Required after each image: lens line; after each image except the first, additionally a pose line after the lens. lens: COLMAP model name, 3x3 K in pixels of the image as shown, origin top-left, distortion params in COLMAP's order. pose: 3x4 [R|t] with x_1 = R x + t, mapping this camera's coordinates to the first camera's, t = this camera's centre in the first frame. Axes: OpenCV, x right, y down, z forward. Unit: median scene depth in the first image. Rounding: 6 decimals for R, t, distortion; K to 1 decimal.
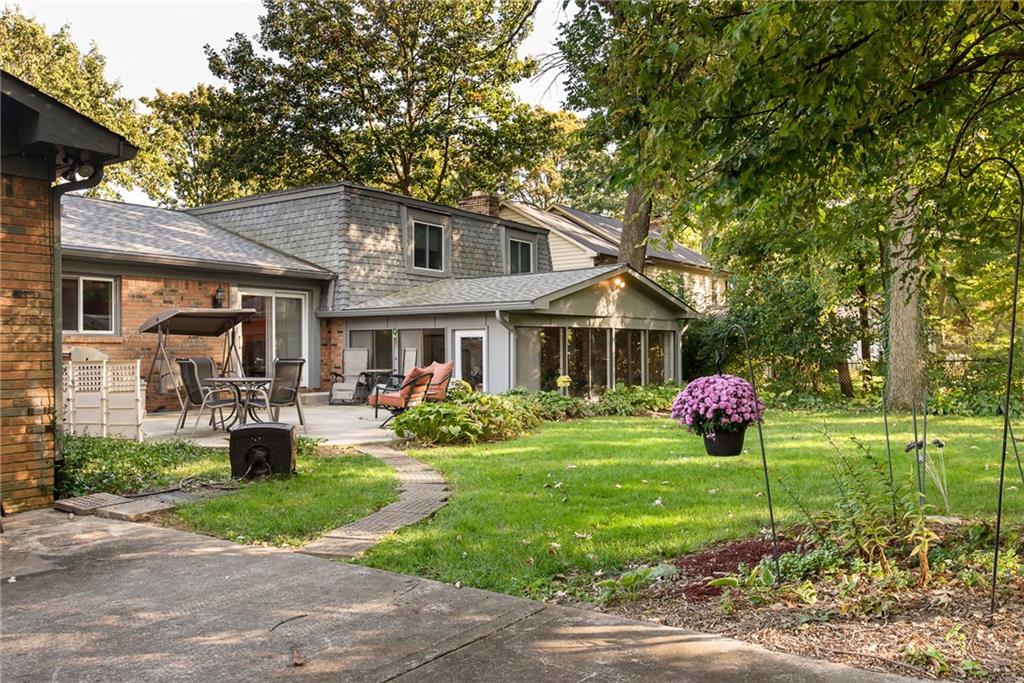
lens RADIAL K [[859.4, 0, 532.4], [0, 859.4, 342.6], [0, 0, 1]] dist [0.004919, -0.006338]
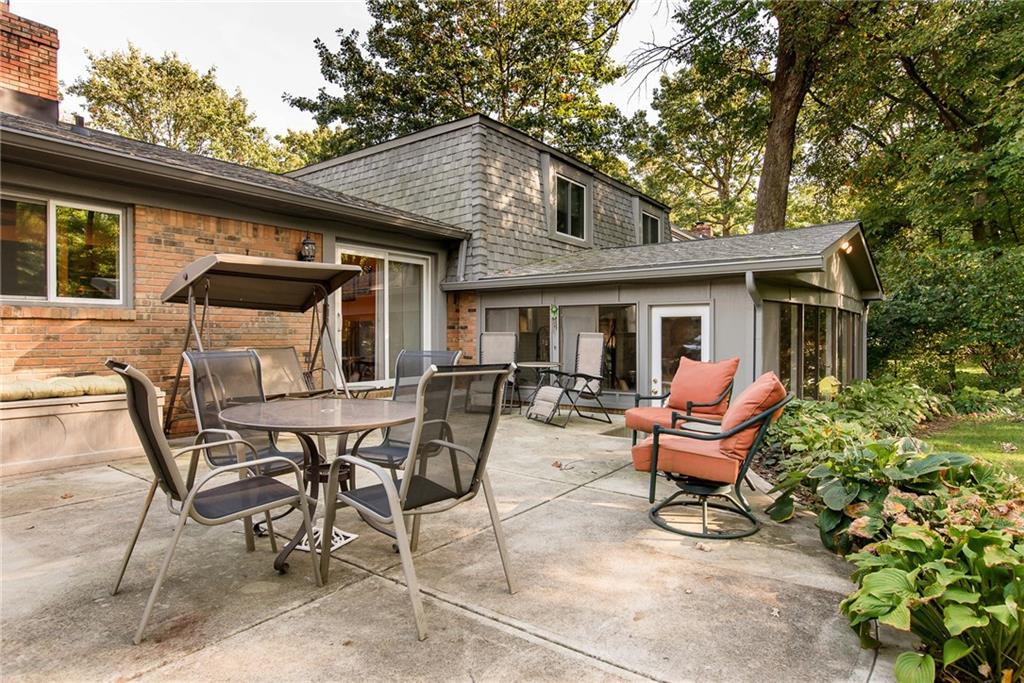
lens RADIAL K [[560.7, 0, 526.9], [0, 560.7, 343.0], [0, 0, 1]] dist [-0.067525, 0.035564]
pose [[0.999669, 0.006544, -0.024874, -0.164006], [-0.005940, 0.999688, 0.024270, 0.003816], [0.025025, -0.024114, 0.999396, 0.512621]]
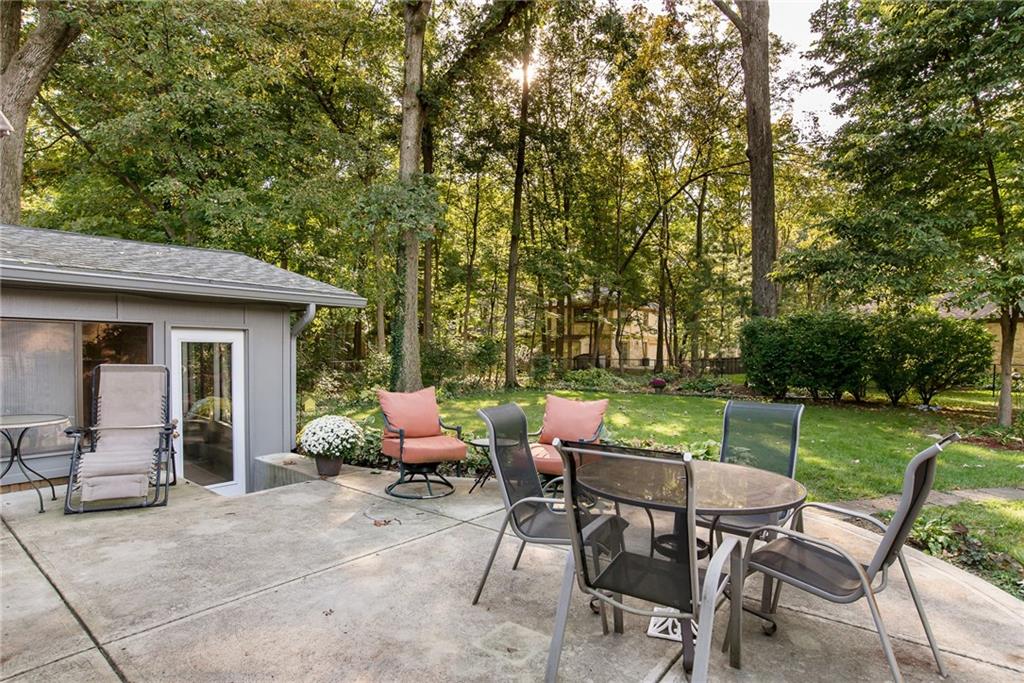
lens RADIAL K [[534.9, 0, 512.0], [0, 534.9, 341.5], [0, 0, 1]] dist [-0.061582, 0.026366]
pose [[0.080529, 0.023424, 0.996477, -0.364669], [-0.012483, 0.999669, -0.022490, -0.001804], [-0.996674, -0.010628, 0.080795, 0.704255]]
